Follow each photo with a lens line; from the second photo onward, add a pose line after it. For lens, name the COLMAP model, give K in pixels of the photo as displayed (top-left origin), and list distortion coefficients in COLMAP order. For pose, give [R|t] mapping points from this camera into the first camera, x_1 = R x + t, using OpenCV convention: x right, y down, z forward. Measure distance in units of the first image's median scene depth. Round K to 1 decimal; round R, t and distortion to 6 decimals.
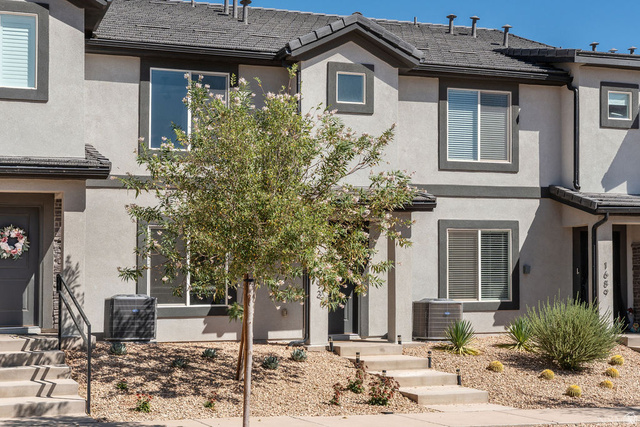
lens RADIAL K [[1101.0, 0, 317.4], [0, 1101.0, 189.0], [0, 0, 1]] dist [0.058110, 0.000000]
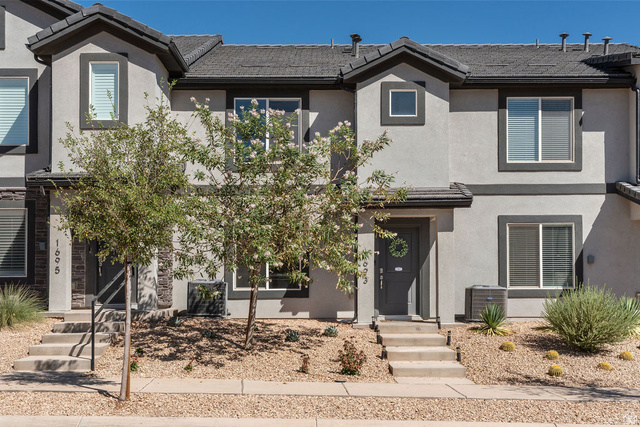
lens RADIAL K [[862.5, 0, 320.2], [0, 862.5, 210.9], [0, 0, 1]] dist [0.041570, 0.000000]
pose [[0.927963, -0.026293, -0.371745, 0.282903], [0.028095, 0.999605, -0.000568, 0.019691], [0.371613, -0.009918, 0.928335, 0.122327]]
